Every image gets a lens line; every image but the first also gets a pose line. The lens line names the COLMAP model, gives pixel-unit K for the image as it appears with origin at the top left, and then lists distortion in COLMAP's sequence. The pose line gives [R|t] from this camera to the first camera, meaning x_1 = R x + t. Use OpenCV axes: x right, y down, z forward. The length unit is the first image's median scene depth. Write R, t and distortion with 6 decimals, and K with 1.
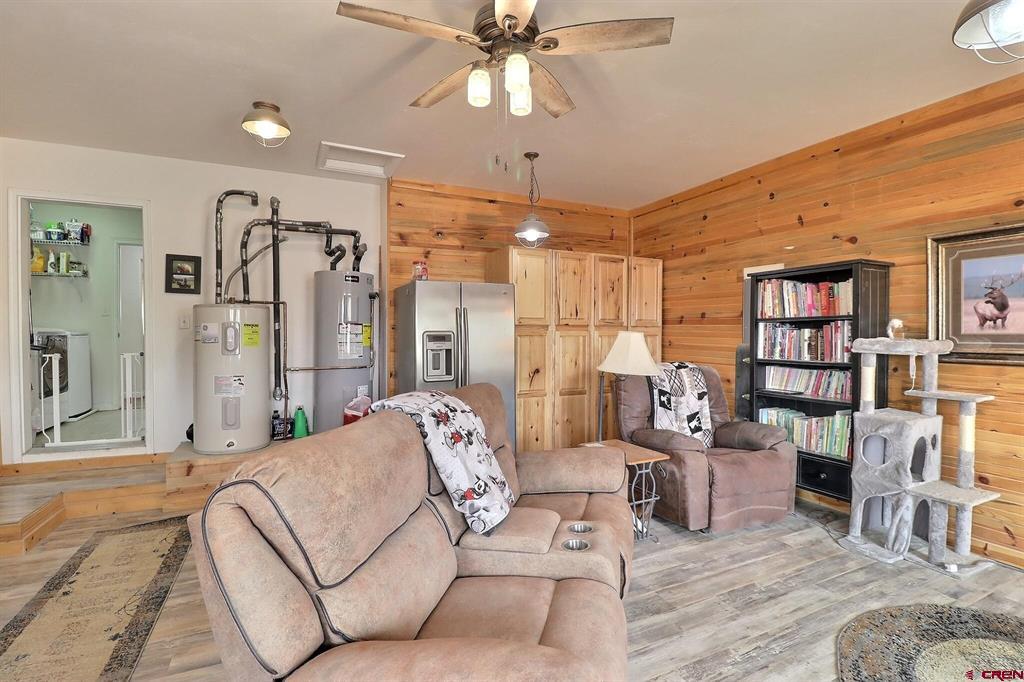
lens RADIAL K [[474.8, 0, 512.0], [0, 474.8, 341.0], [0, 0, 1]] dist [0.001477, -0.014049]
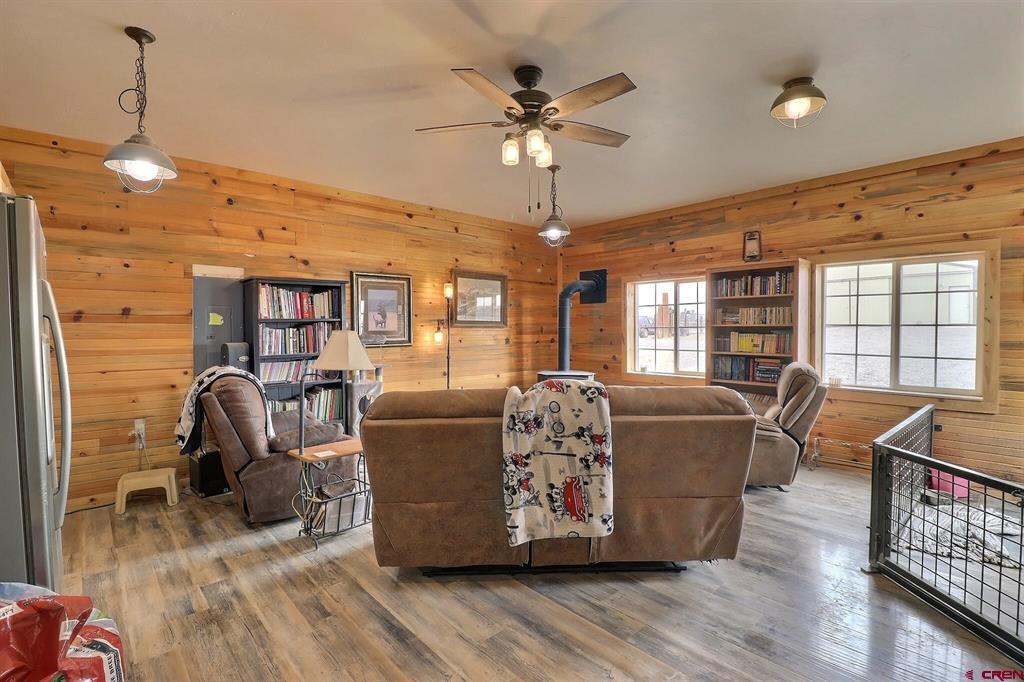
lens RADIAL K [[474.8, 0, 512.0], [0, 474.8, 341.0], [0, 0, 1]] dist [0.001477, -0.014049]
pose [[-0.300158, -0.031630, 0.953365, -0.699118], [0.020667, 0.999000, 0.039650, -0.028605], [-0.953666, 0.031604, -0.299204, 0.785660]]
